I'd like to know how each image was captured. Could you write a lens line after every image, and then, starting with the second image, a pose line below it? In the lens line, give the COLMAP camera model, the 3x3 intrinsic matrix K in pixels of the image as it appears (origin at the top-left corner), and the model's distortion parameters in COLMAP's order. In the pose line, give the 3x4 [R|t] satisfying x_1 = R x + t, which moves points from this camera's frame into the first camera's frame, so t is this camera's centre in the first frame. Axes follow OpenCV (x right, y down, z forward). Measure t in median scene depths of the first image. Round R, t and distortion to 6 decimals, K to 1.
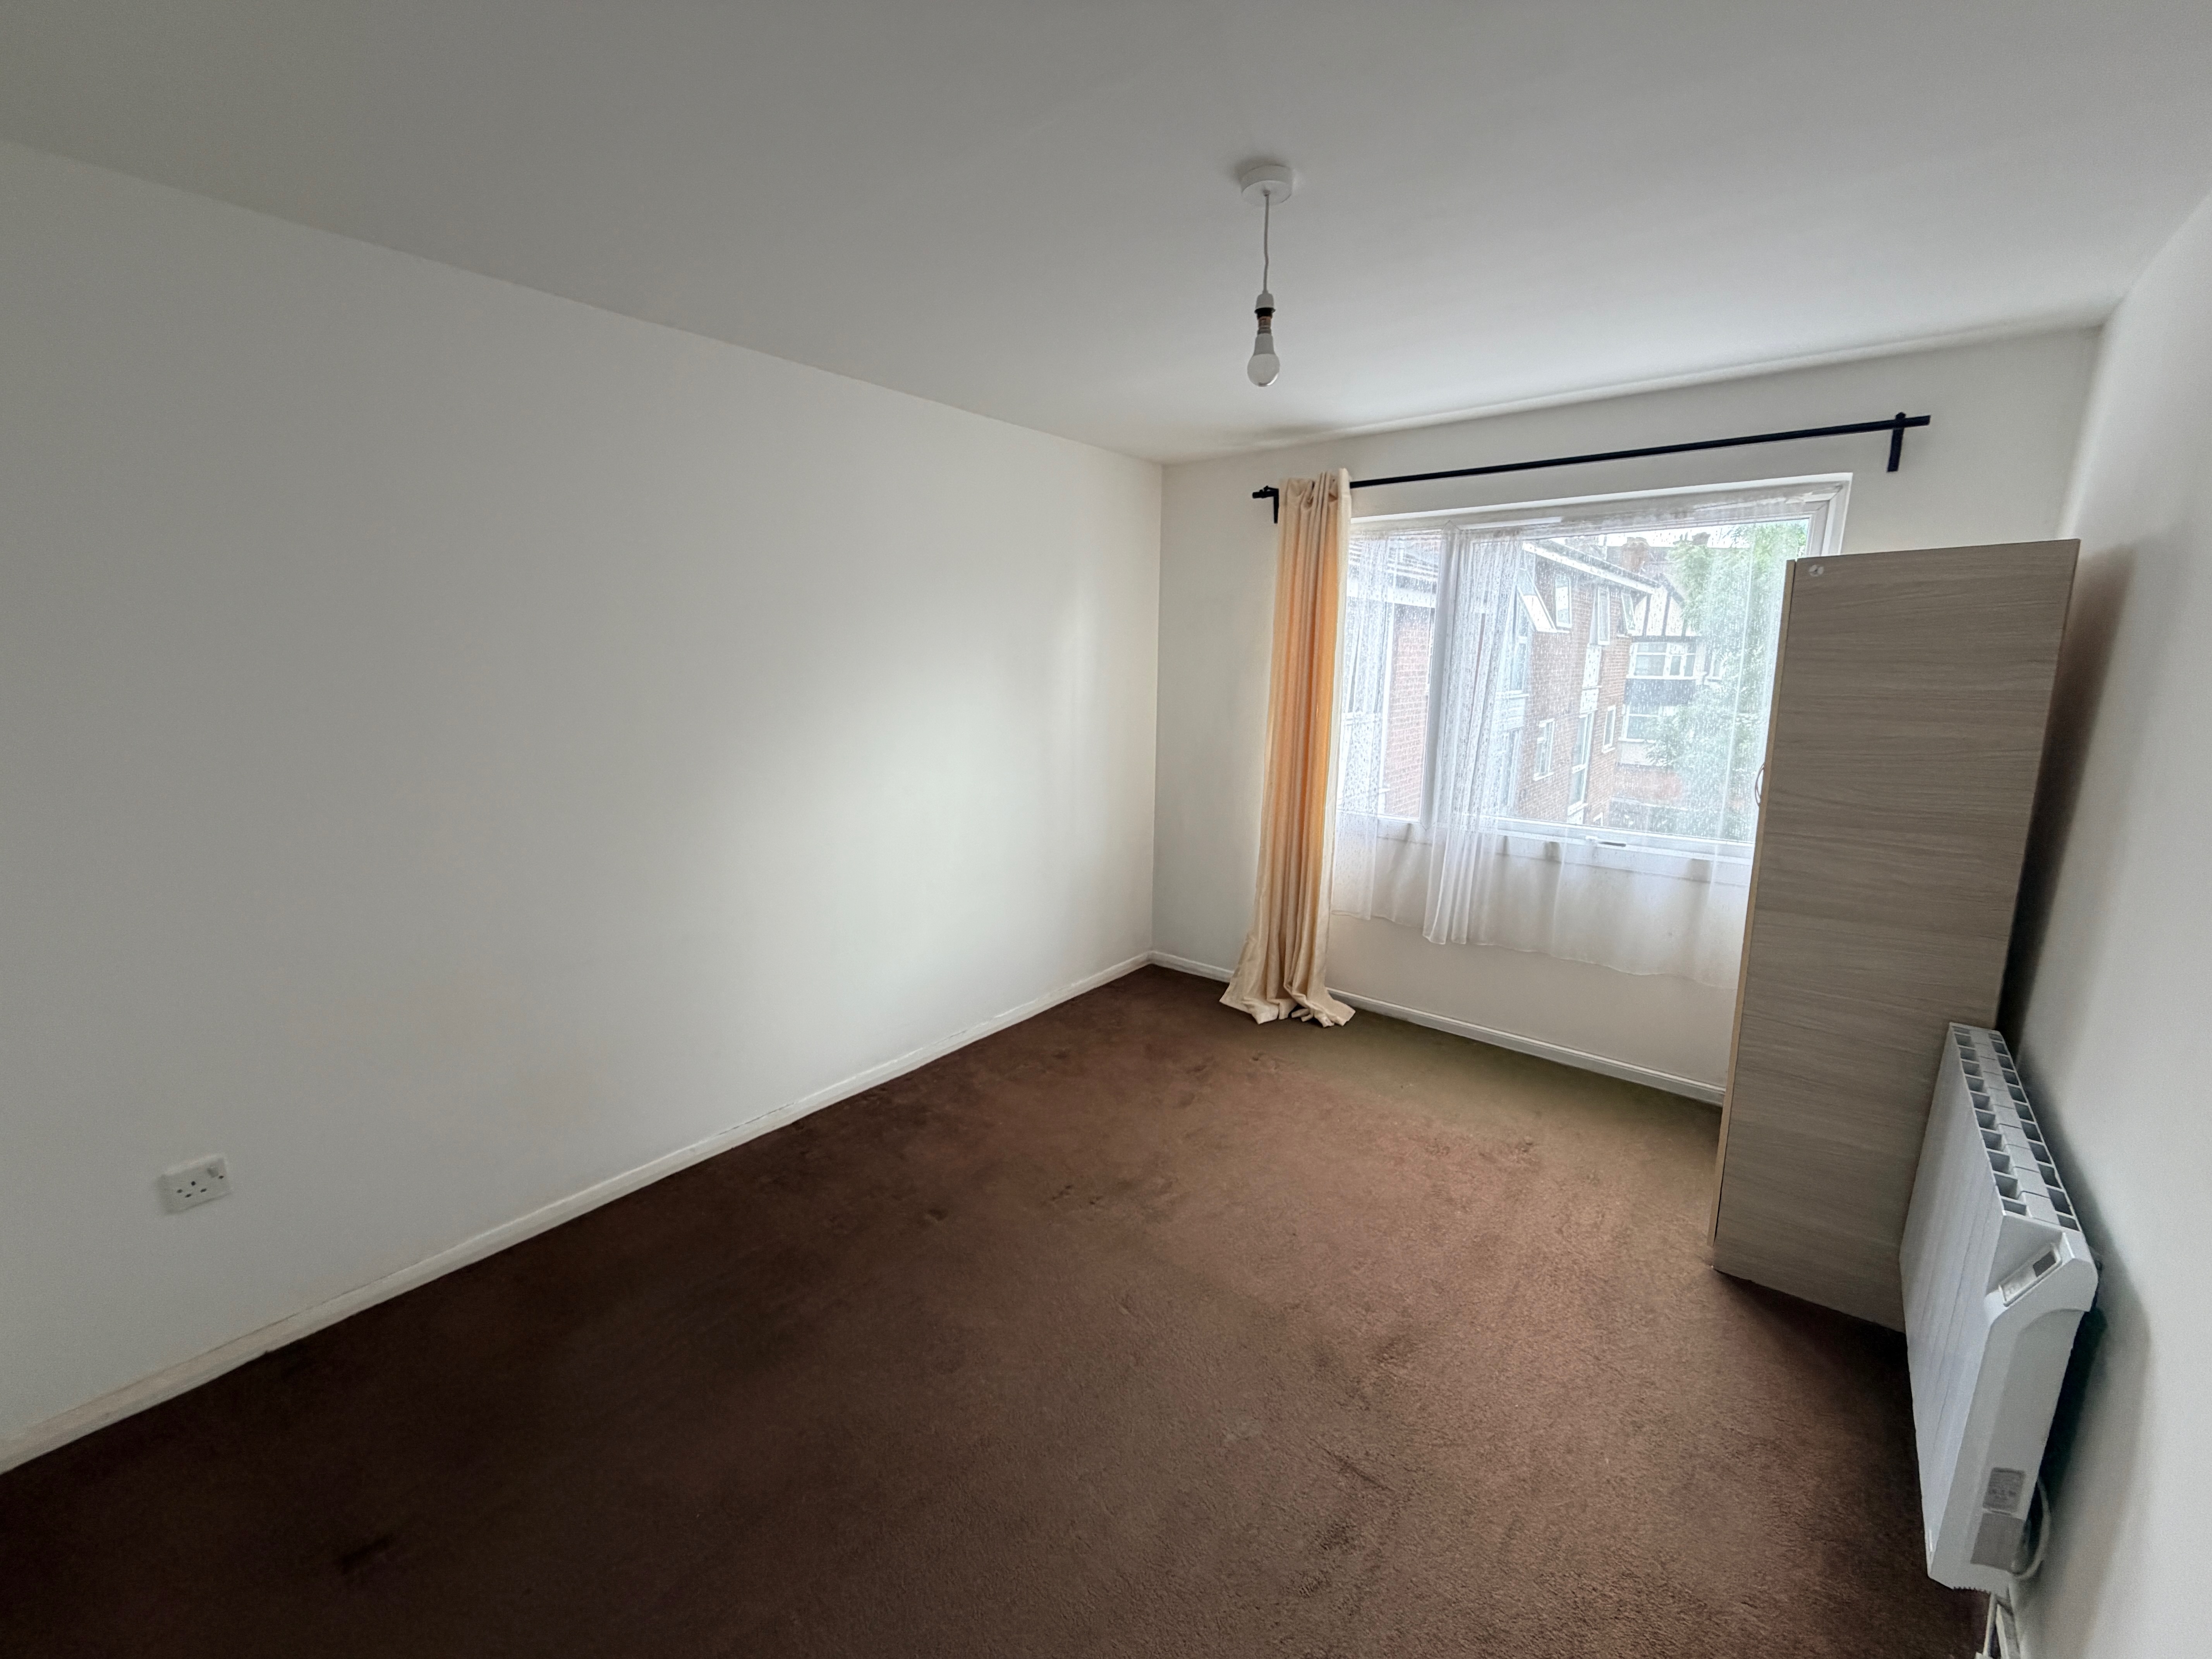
lens RADIAL K [[880.0, 0, 1096.6], [0, 880.0, 830.2], [0, 0, 1]] dist [-0.000918, -0.000342]
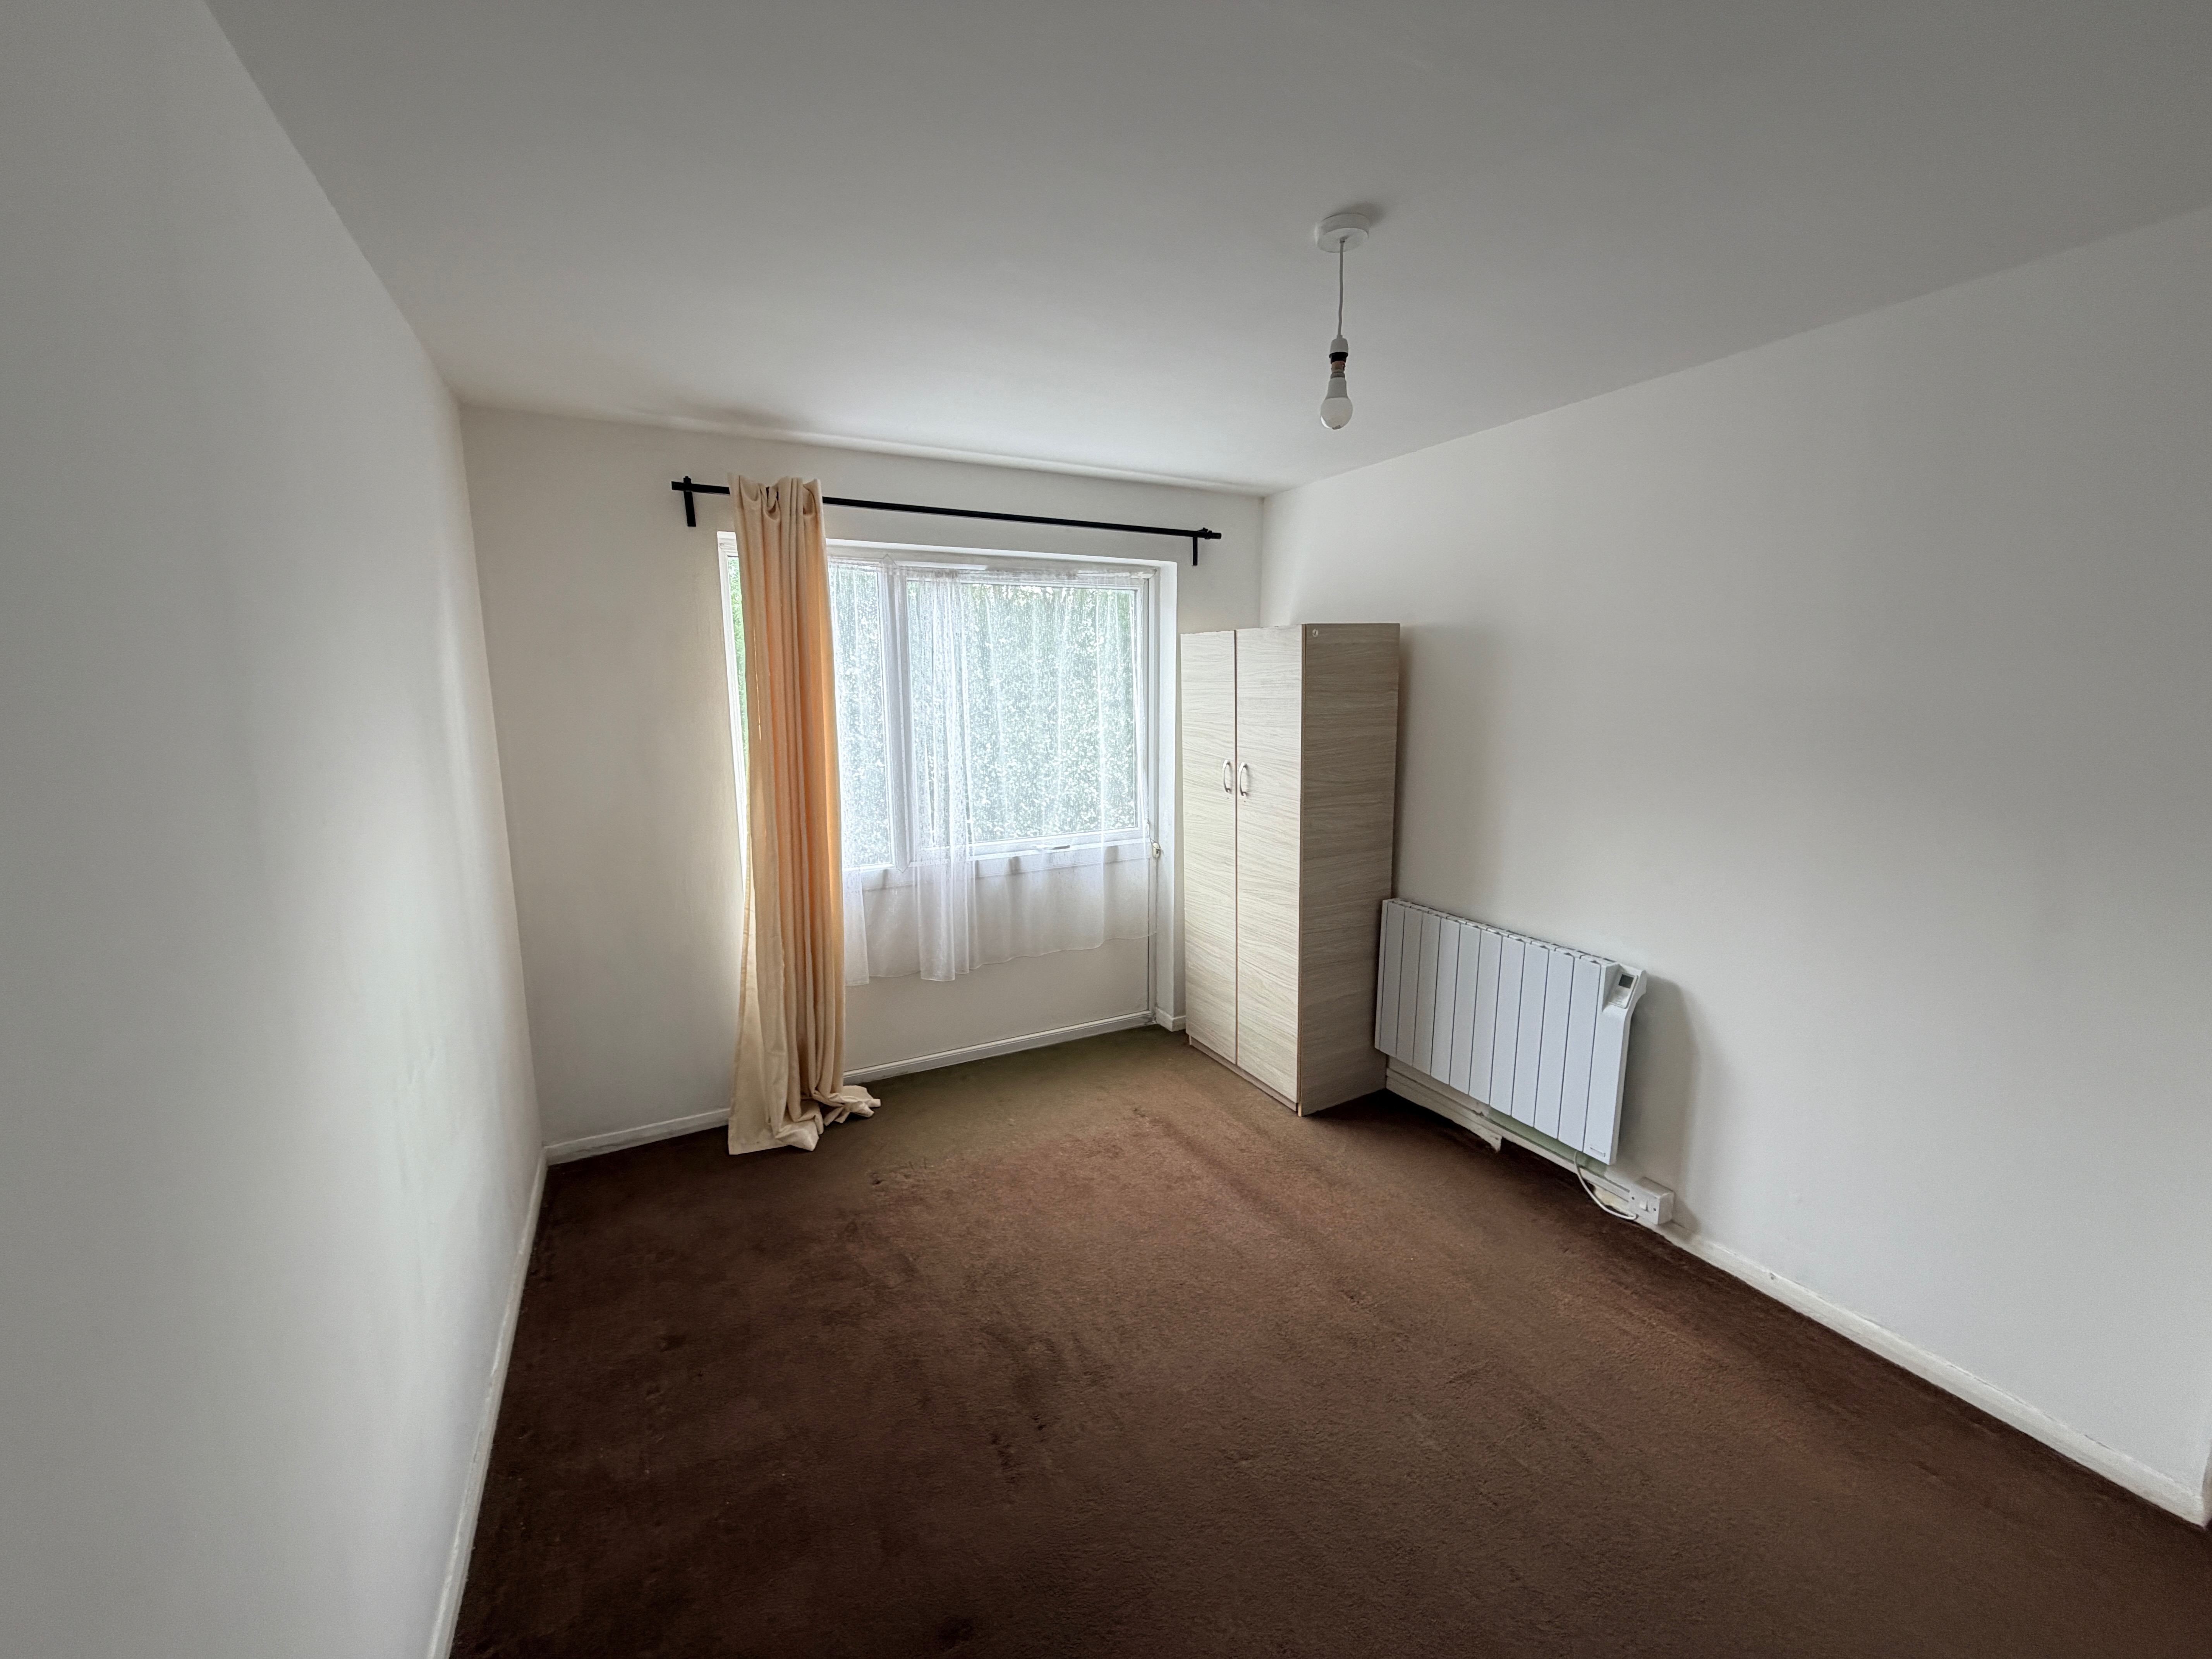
lens RADIAL K [[880.0, 0, 1096.6], [0, 880.0, 830.2], [0, 0, 1]] dist [-0.000918, -0.000342]
pose [[0.396721, -0.159819, 0.903919, -0.451150], [0.191412, 0.977483, 0.088816, -0.101056], [-0.897760, 0.137786, 0.418380, 0.447807]]
